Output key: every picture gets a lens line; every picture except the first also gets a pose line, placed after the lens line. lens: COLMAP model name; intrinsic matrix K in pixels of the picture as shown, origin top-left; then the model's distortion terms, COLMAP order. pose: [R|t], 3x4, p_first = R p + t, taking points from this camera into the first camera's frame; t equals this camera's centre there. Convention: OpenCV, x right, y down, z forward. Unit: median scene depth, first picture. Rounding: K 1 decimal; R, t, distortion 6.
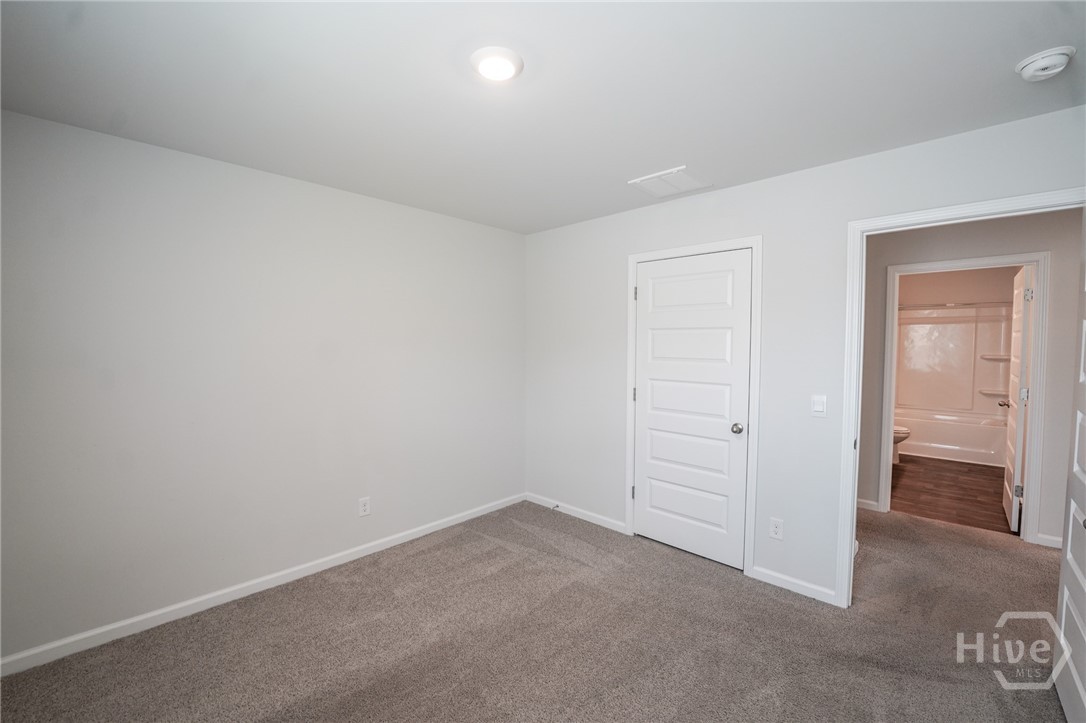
lens RADIAL K [[441.5, 0, 544.0], [0, 441.5, 361.5], [0, 0, 1]] dist [-0.020116, 0.000715]
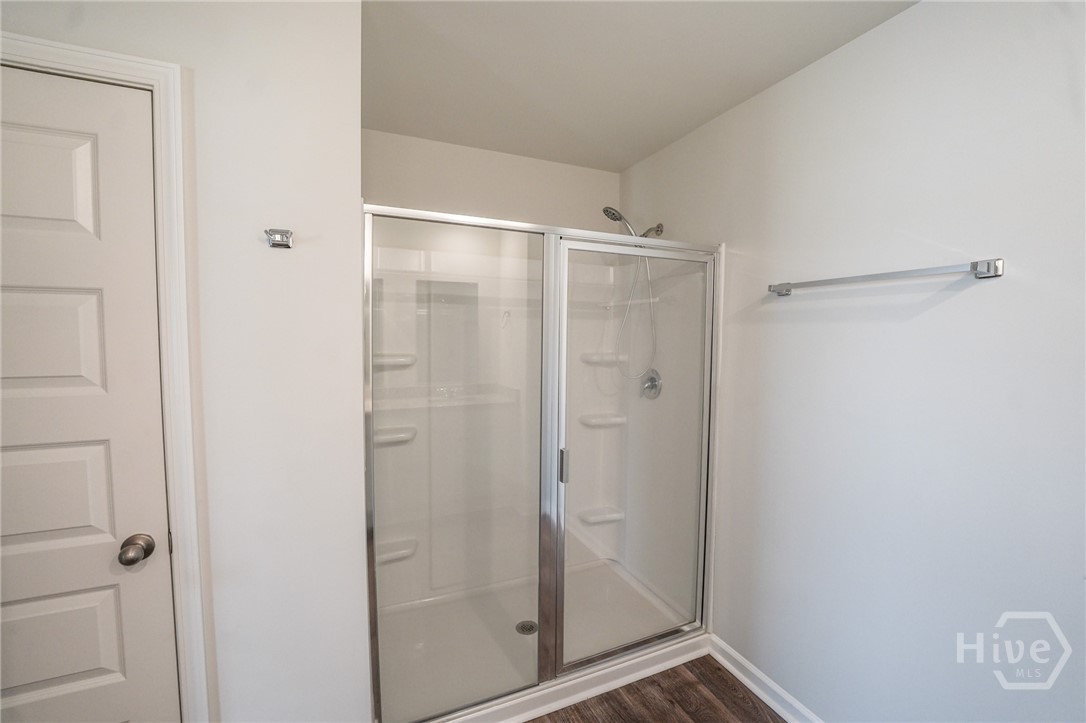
lens RADIAL K [[441.5, 0, 540.7], [0, 441.5, 364.2], [0, 0, 1]] dist [-0.020116, 0.000715]
pose [[0.365470, -0.055931, 0.929141, 0.215076], [0.035524, 0.998304, 0.046121, -0.017282], [-0.930145, 0.016151, 0.366837, 0.506072]]
